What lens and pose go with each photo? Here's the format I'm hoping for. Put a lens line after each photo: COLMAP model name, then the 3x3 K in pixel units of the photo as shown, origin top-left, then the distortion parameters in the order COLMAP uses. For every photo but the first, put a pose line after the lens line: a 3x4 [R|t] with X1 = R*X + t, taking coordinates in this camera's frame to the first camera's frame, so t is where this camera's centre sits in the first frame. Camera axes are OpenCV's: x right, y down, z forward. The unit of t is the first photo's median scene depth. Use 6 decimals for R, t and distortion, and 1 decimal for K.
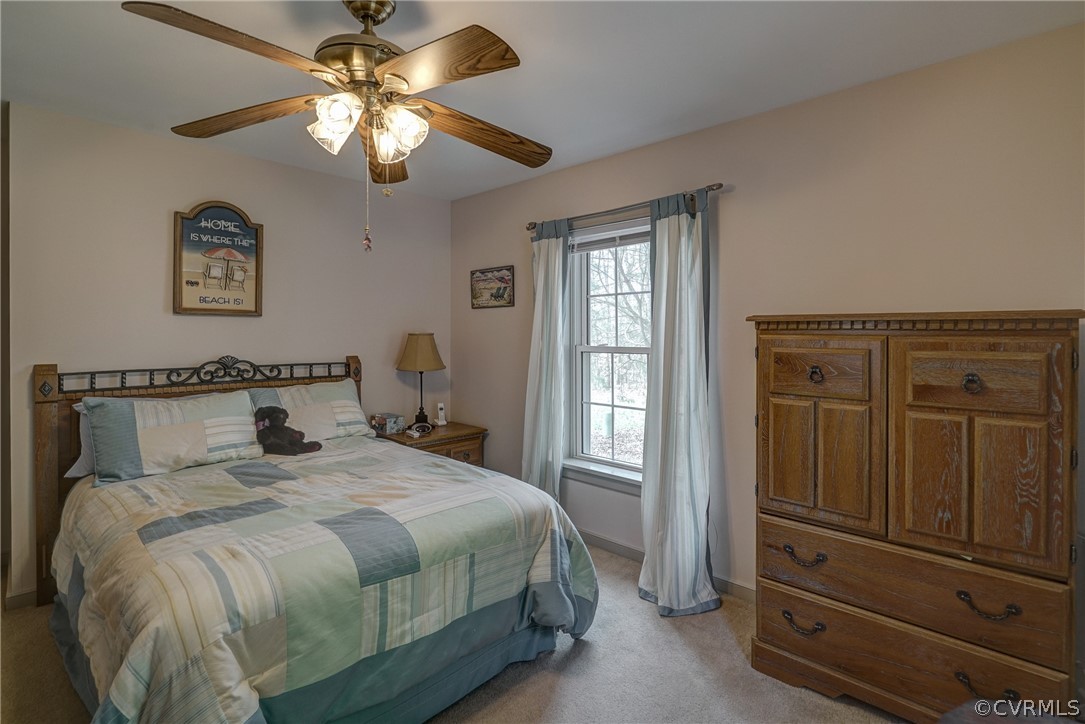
lens RADIAL K [[521.1, 0, 543.4], [0, 521.1, 337.7], [0, 0, 1]] dist [-0.005681, 0.002048]
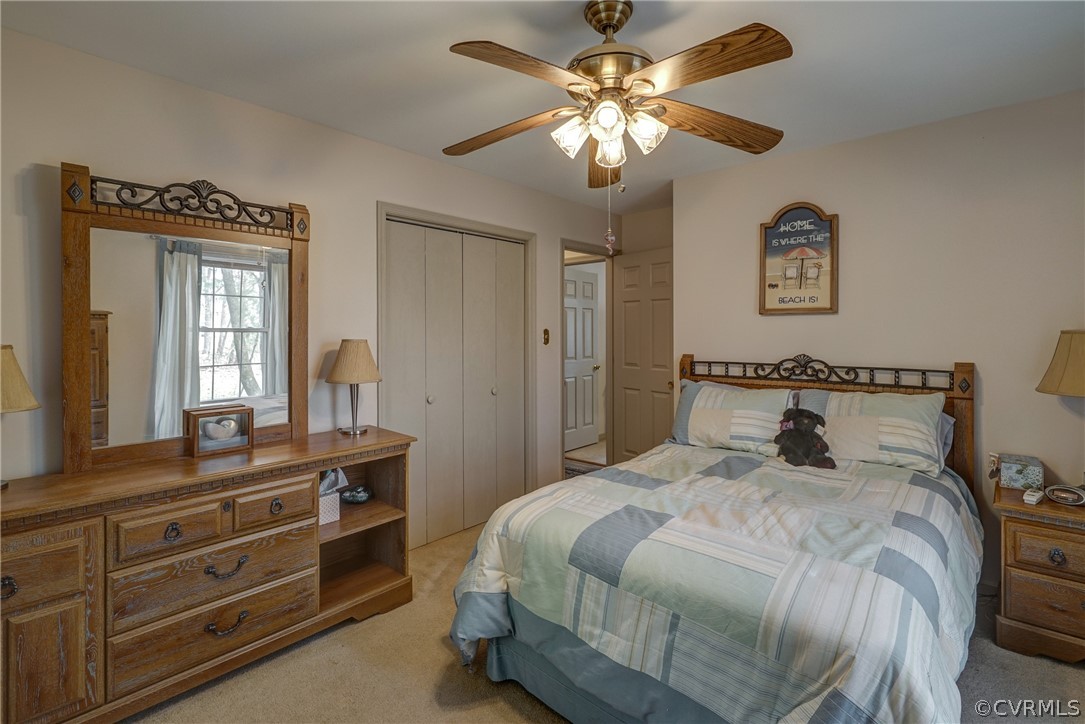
lens RADIAL K [[521.1, 0, 536.4], [0, 521.1, 330.7], [0, 0, 1]] dist [-0.005681, 0.002048]
pose [[0.017906, -0.007120, -0.999814, 0.400678], [-0.003861, 0.999967, -0.007191, -0.001432], [0.999832, 0.003990, 0.017878, 0.485236]]
